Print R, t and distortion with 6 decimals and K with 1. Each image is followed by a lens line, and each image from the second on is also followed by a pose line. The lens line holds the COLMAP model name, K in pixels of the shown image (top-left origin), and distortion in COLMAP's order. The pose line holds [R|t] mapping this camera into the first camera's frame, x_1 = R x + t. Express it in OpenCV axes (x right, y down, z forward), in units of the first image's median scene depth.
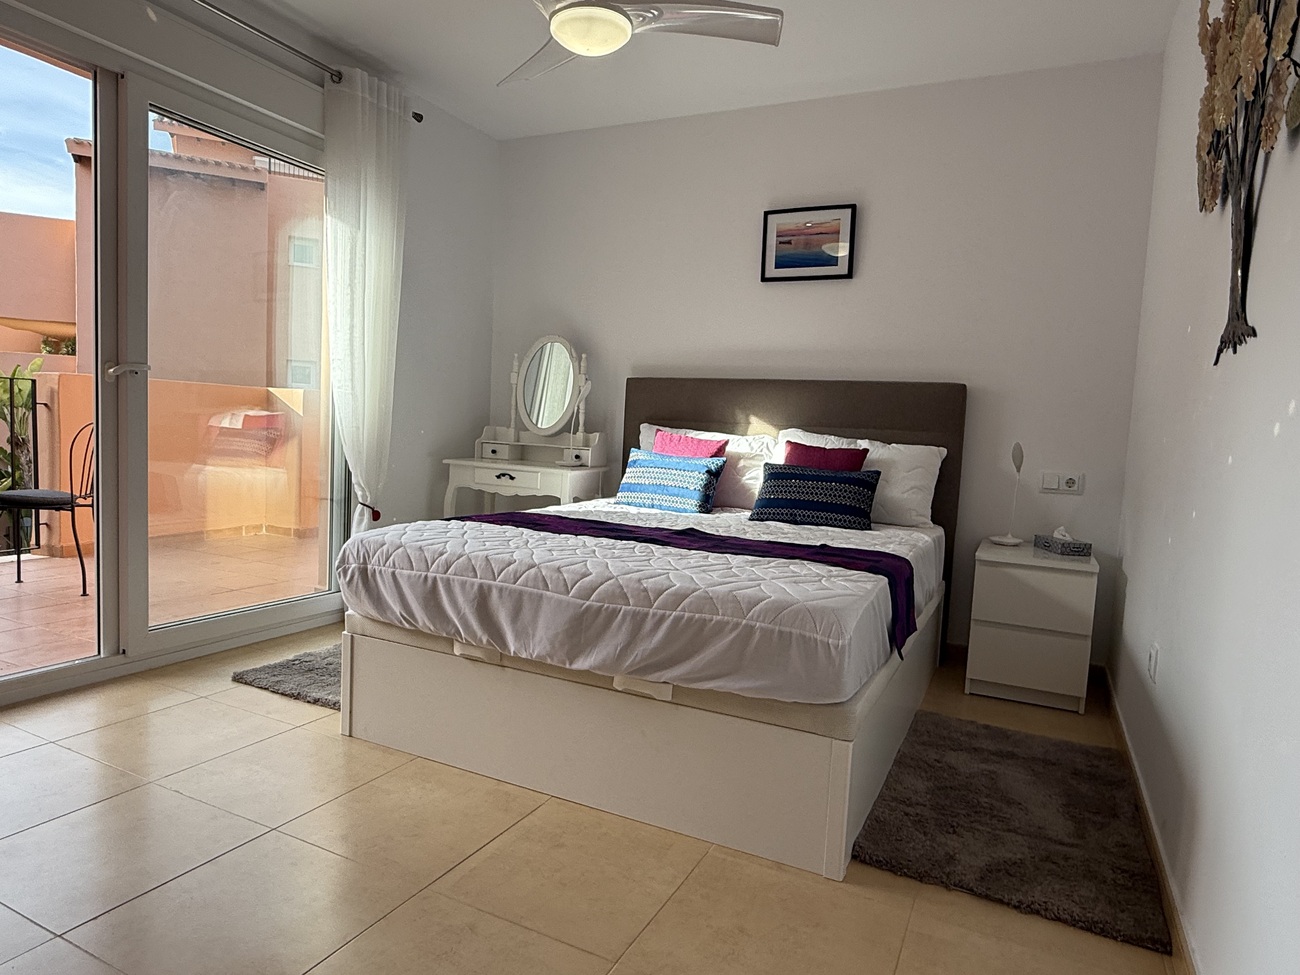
lens RADIAL K [[792.6, 0, 639.0], [0, 792.6, 493.9], [0, 0, 1]] dist [0.000673, 0.000595]
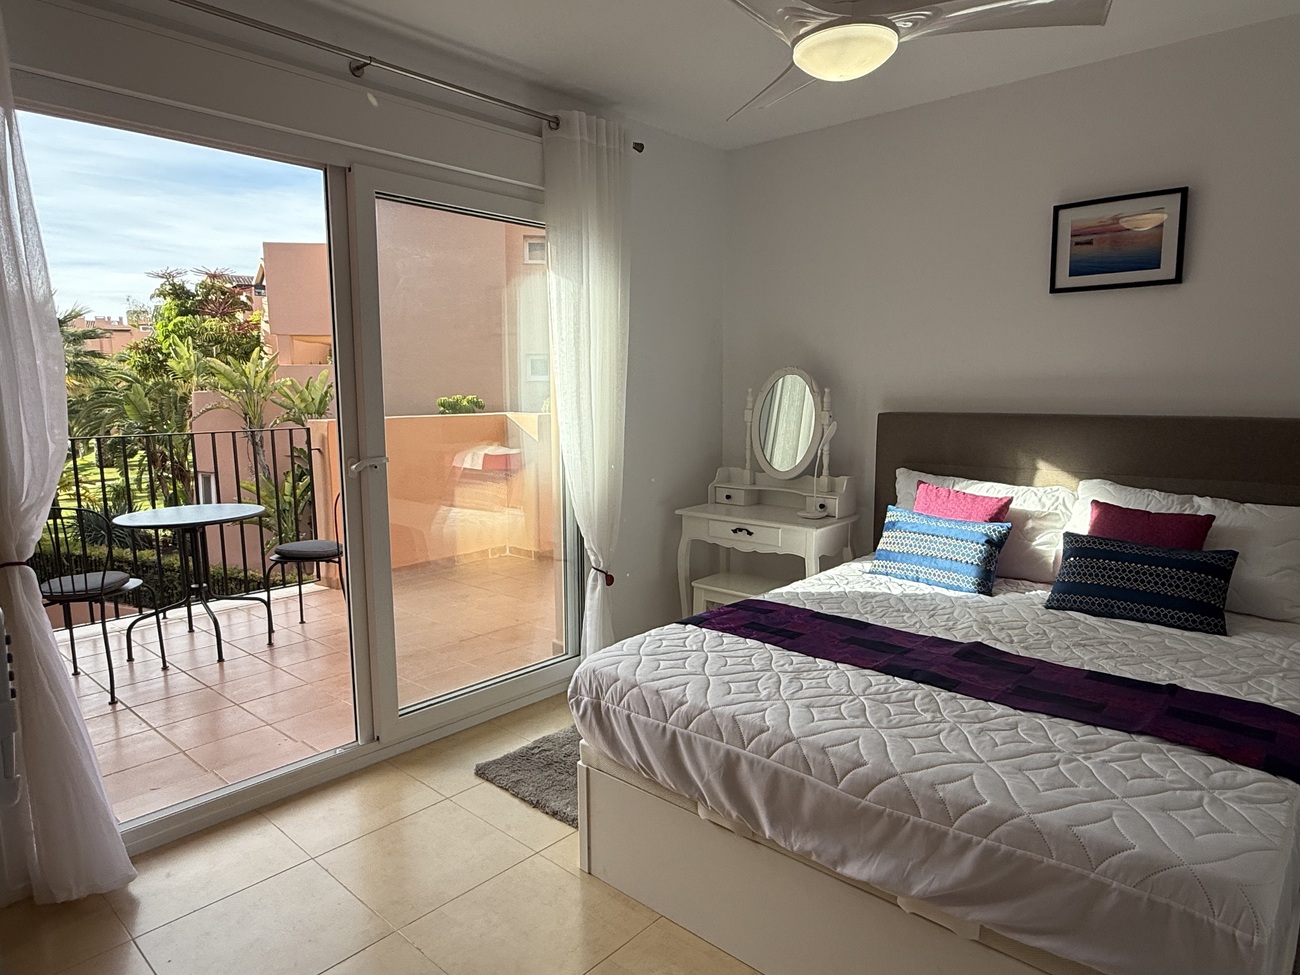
lens RADIAL K [[791.8, 0, 645.4], [0, 791.8, 493.8], [0, 0, 1]] dist [0.000396, -0.000251]
pose [[0.961681, -0.017774, -0.273593, -0.036201], [0.029784, 0.998763, 0.039805, -0.147562], [0.272547, -0.046429, 0.961021, 0.133679]]
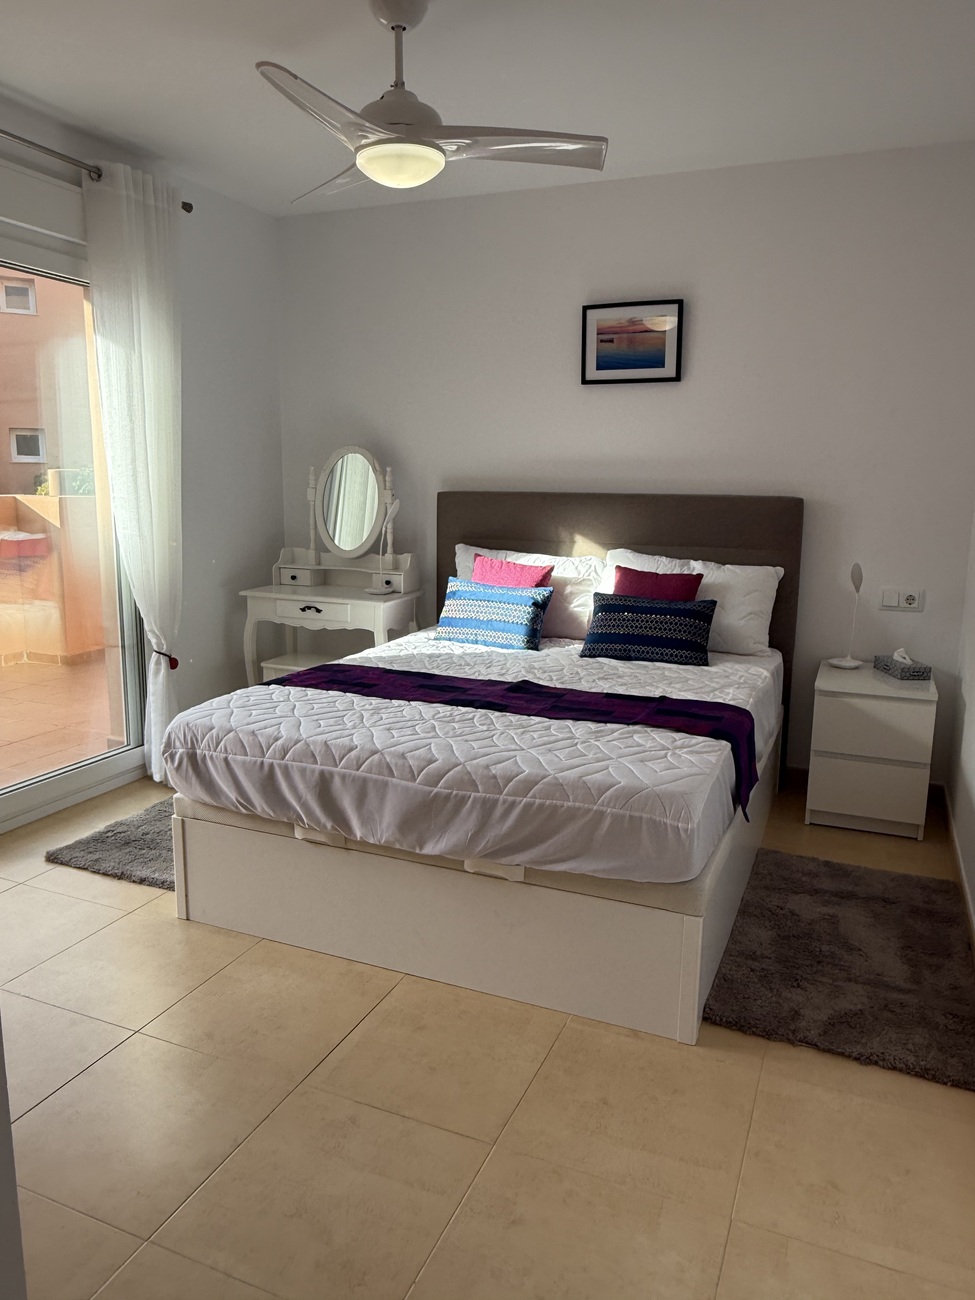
lens RADIAL K [[912.5, 0, 481.8], [0, 912.5, 642.1], [0, 0, 1]] dist [-0.000847, 0.002085]
pose [[0.997455, -0.047855, 0.052858, -0.041126], [0.042614, 0.994451, 0.096186, -0.108630], [-0.057168, -0.093688, 0.993959, -0.087352]]
